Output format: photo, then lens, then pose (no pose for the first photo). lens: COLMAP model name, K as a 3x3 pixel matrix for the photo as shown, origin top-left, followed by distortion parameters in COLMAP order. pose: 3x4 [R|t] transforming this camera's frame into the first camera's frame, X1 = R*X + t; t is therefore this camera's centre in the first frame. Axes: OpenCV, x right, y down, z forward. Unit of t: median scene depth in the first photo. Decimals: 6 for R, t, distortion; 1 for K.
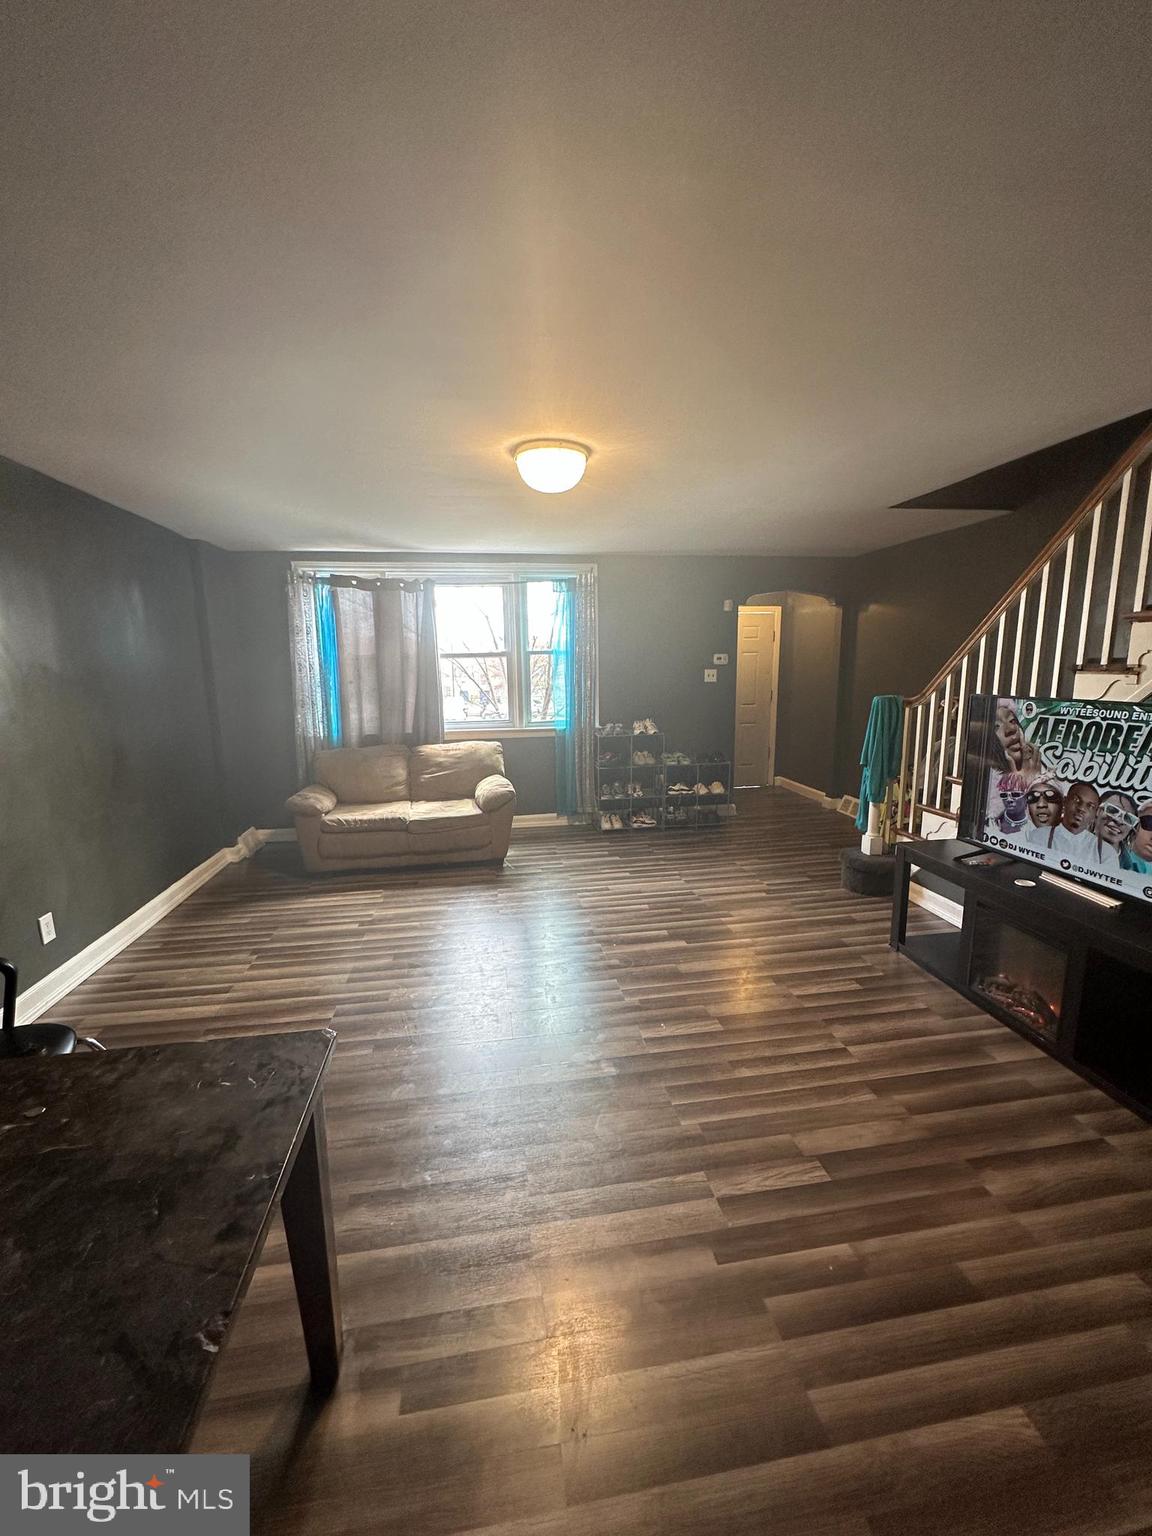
lens RADIAL K [[613.8, 0, 570.8], [0, 613.8, 772.2], [0, 0, 1]] dist [-0.000225, 0.000062]
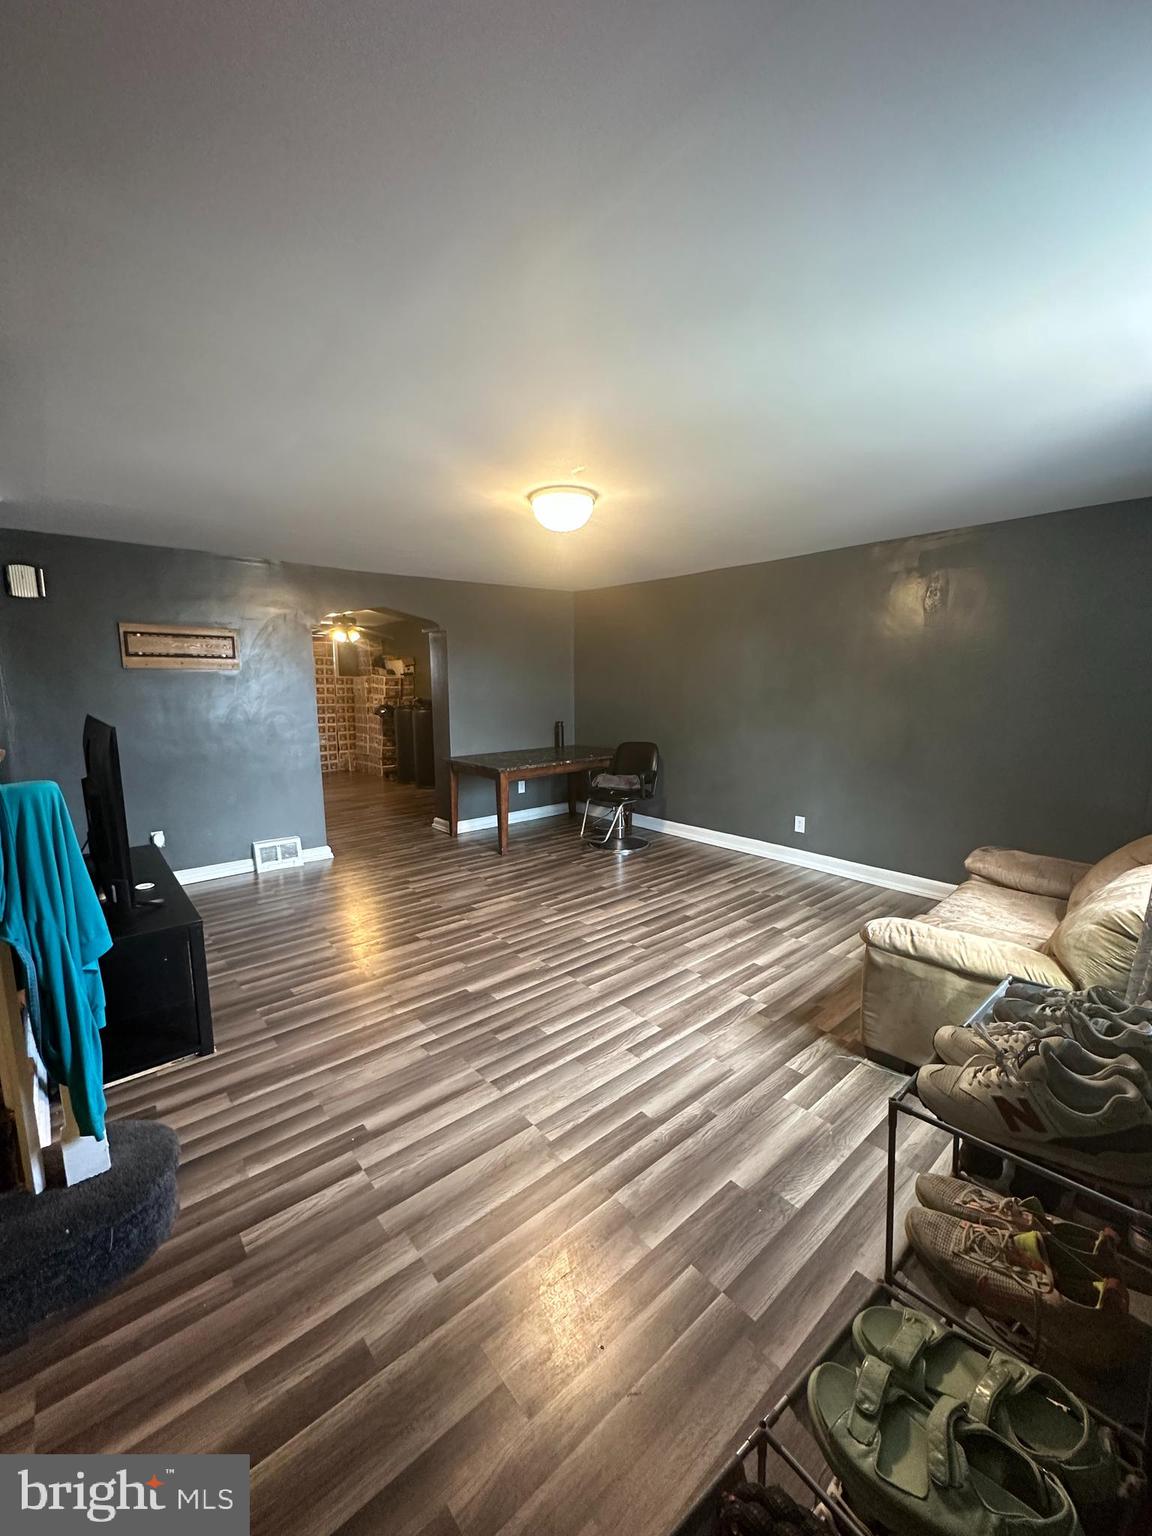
lens RADIAL K [[613.8, 0, 570.8], [0, 613.8, 772.2], [0, 0, 1]] dist [-0.000225, 0.000062]
pose [[-0.852215, 0.096709, -0.514176, 0.442345], [-0.073432, 0.950930, 0.300566, -0.275126], [0.518013, 0.293903, -0.803295, 1.539313]]
